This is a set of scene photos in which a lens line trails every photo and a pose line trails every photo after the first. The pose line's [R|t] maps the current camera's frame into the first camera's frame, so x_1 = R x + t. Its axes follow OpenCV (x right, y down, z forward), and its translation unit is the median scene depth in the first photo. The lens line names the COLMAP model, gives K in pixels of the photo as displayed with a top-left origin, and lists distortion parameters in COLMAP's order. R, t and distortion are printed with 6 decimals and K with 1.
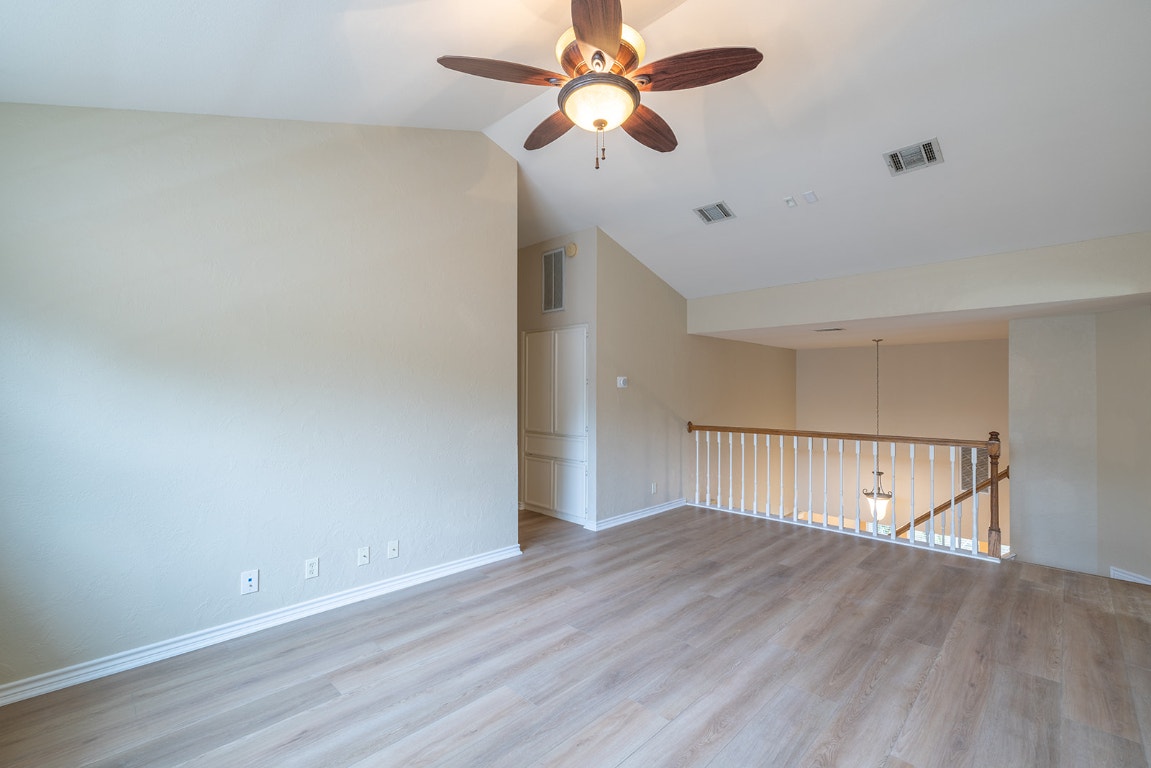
lens RADIAL K [[488.9, 0, 591.0], [0, 488.9, 387.5], [0, 0, 1]] dist [-0.002987, -0.000028]
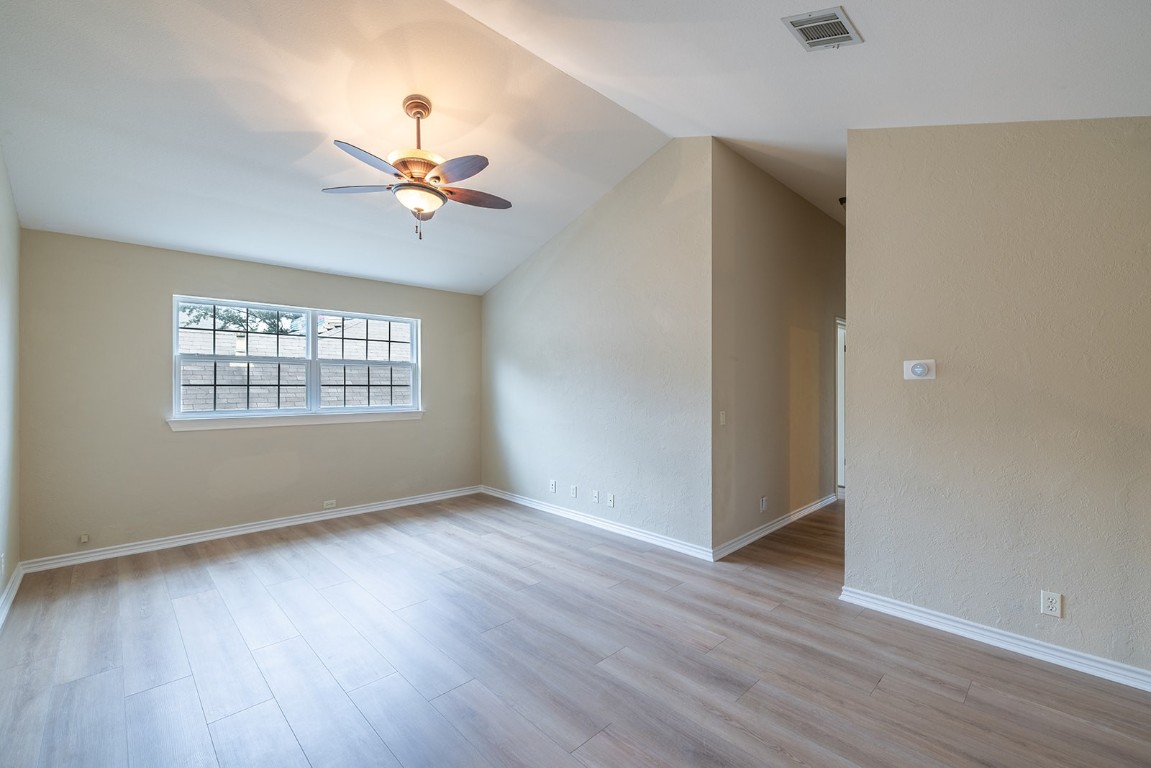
lens RADIAL K [[488.9, 0, 591.4], [0, 488.9, 383.8], [0, 0, 1]] dist [-0.002987, -0.000028]
pose [[-0.021195, 0.000506, -0.999775, 0.968220], [0.006219, 0.999981, 0.000374, 0.003477], [0.999756, -0.006210, -0.021198, 0.977607]]
